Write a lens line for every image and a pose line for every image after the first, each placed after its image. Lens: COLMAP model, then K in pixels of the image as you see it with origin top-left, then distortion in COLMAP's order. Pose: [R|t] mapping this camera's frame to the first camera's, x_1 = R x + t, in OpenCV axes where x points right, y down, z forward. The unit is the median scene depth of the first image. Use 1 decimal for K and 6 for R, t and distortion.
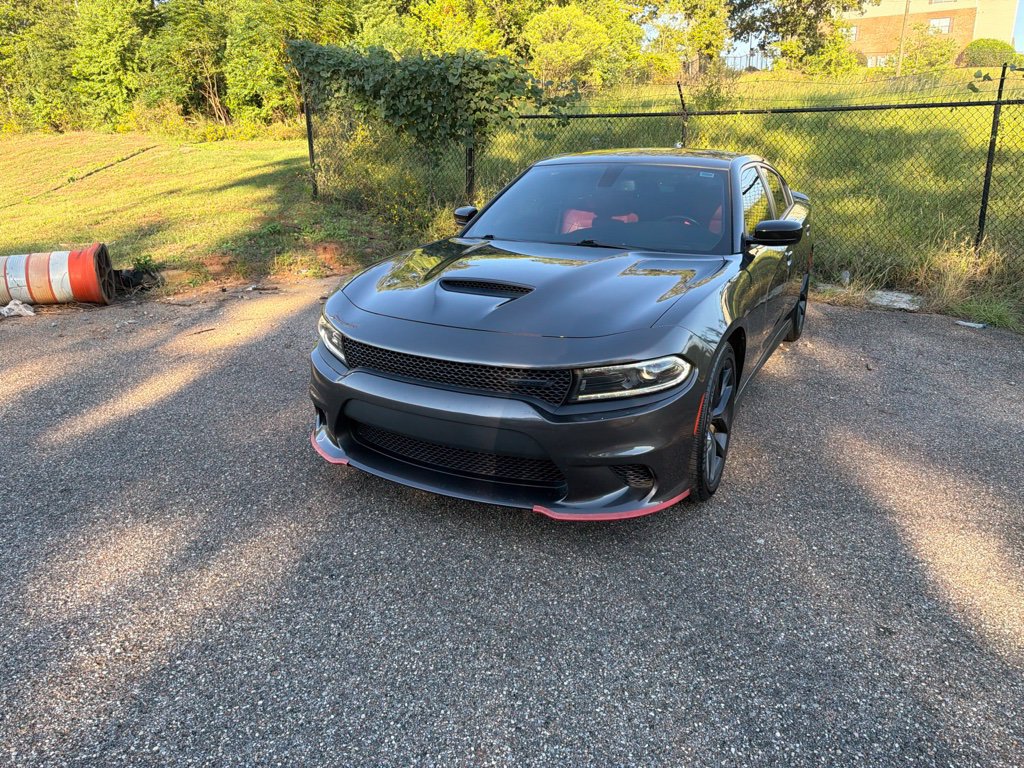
lens RADIAL K [[723.0, 0, 508.8], [0, 723.0, 381.5], [0, 0, 1]] dist [0.032162, -0.037160]
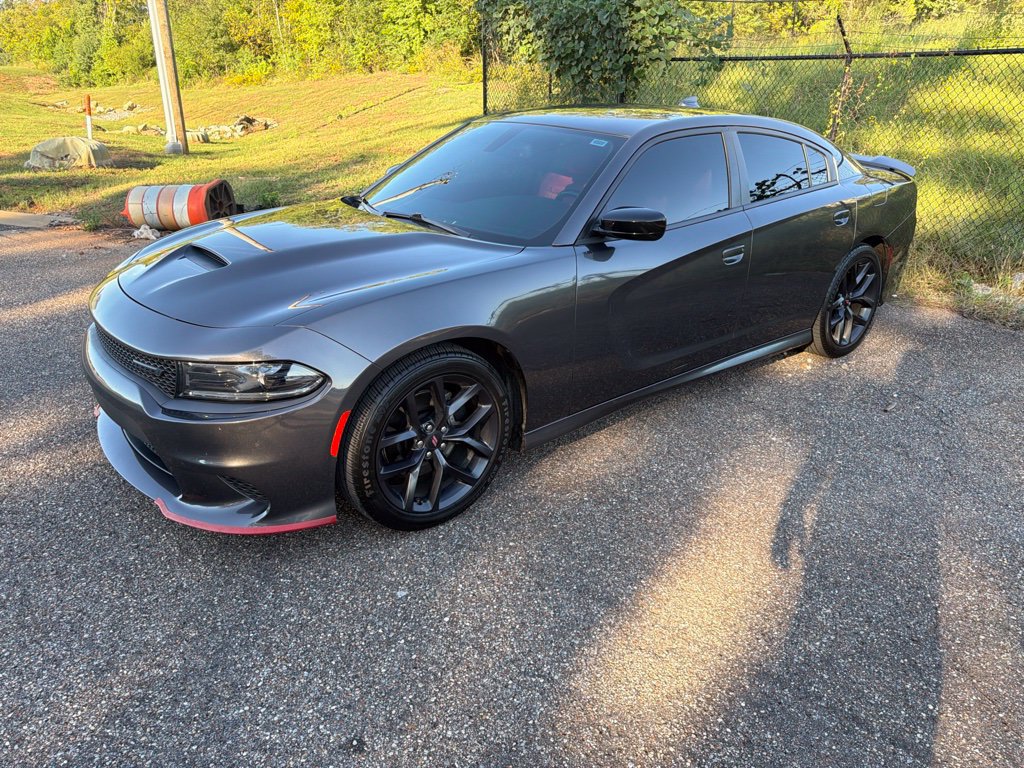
lens RADIAL K [[723.0, 0, 511.1], [0, 723.0, 386.9], [0, 0, 1]] dist [0.032162, -0.037160]
pose [[0.917234, 0.161015, -0.364358, 0.228779], [-0.131738, 0.985813, 0.104007, -0.038030], [0.375936, -0.047399, 0.925433, 0.087669]]
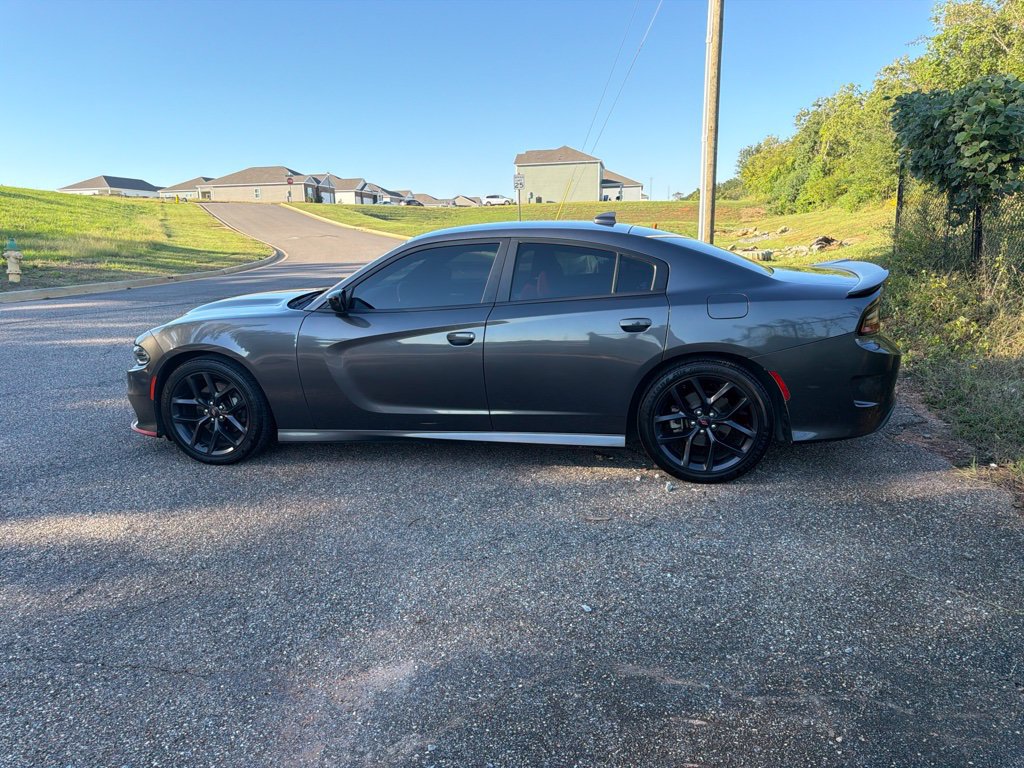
lens RADIAL K [[723.0, 0, 507.4], [0, 723.0, 393.6], [0, 0, 1]] dist [0.032162, -0.037160]
pose [[0.257721, 0.215657, -0.941845, 0.628271], [-0.262669, 0.953700, 0.146496, -0.123561], [0.929831, 0.209638, 0.302435, 0.381742]]
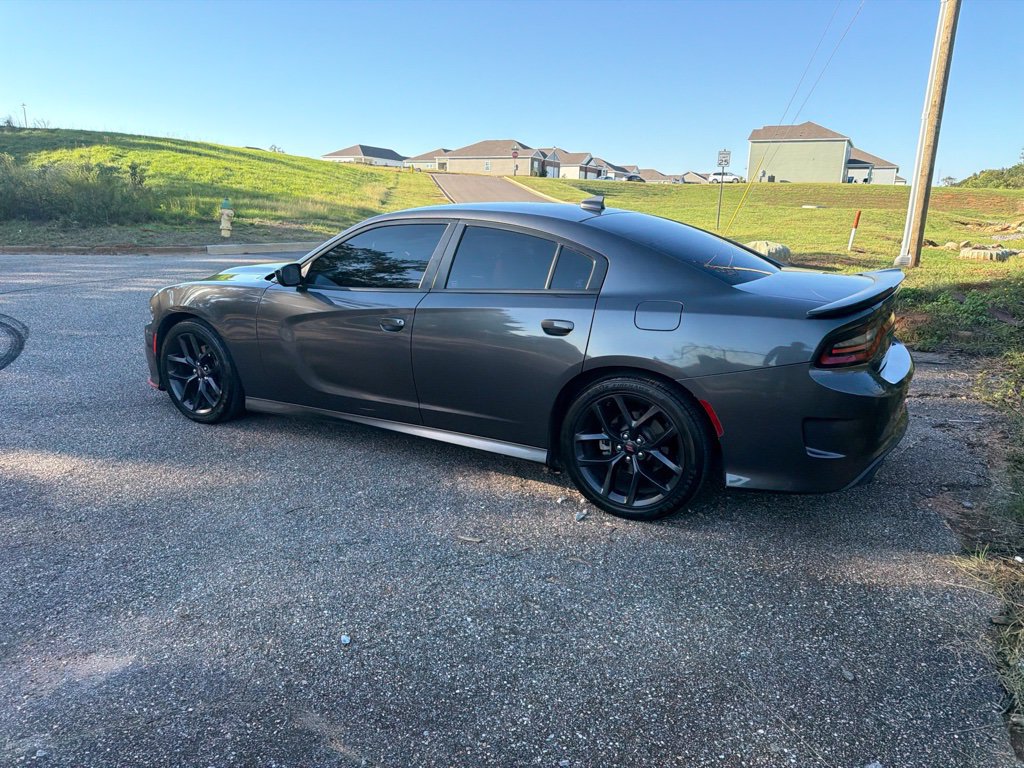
lens RADIAL K [[723.0, 0, 507.0], [0, 723.0, 390.6], [0, 0, 1]] dist [0.032162, -0.037160]
pose [[-0.046521, 0.253857, -0.966122, 0.606358], [-0.312088, 0.915062, 0.255468, -0.177287], [0.948914, 0.313399, 0.036656, 0.546339]]
